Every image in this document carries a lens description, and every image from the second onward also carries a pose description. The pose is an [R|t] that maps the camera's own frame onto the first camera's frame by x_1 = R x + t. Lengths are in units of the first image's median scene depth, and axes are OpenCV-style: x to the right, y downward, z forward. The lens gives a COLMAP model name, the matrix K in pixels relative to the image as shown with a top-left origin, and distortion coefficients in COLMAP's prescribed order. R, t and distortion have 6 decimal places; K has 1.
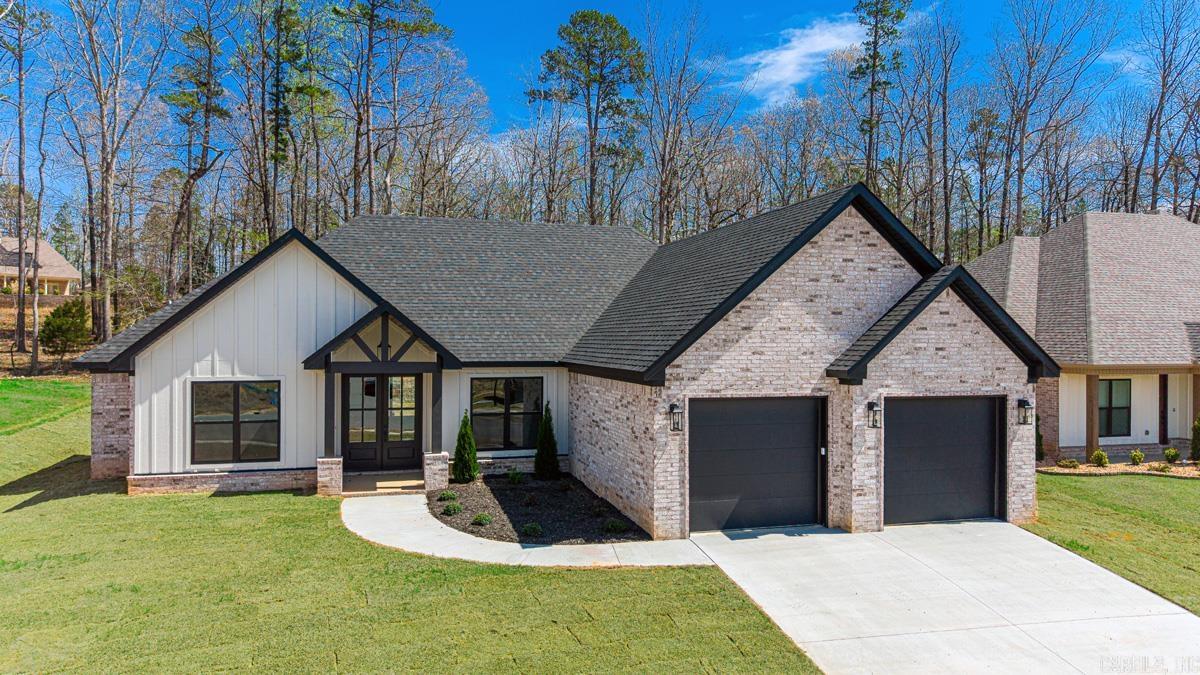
lens RADIAL K [[948.6, 0, 600.0], [0, 948.6, 337.5], [0, 0, 1]] dist [0.001528, -0.010638]
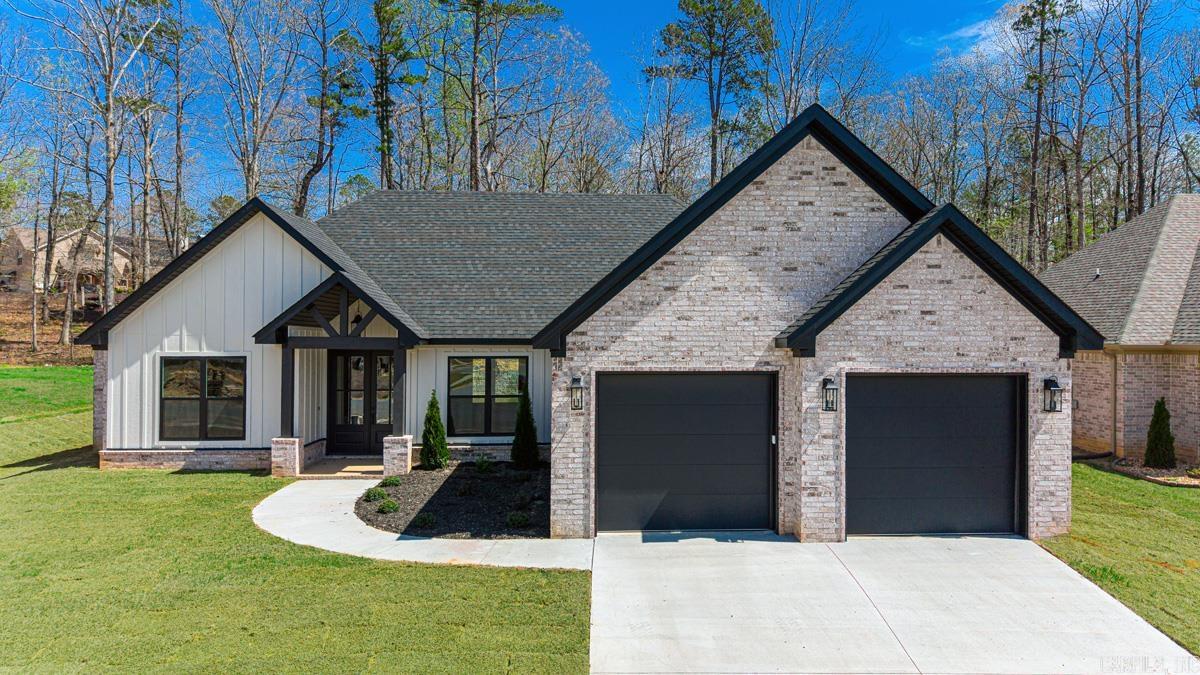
lens RADIAL K [[948.6, 0, 600.0], [0, 948.6, 337.5], [0, 0, 1]] dist [0.001528, -0.010638]
pose [[0.969076, -0.002303, -0.246753, 0.290222], [0.000729, 0.999979, -0.006472, 0.037476], [0.246762, 0.006092, 0.969057, 0.176741]]
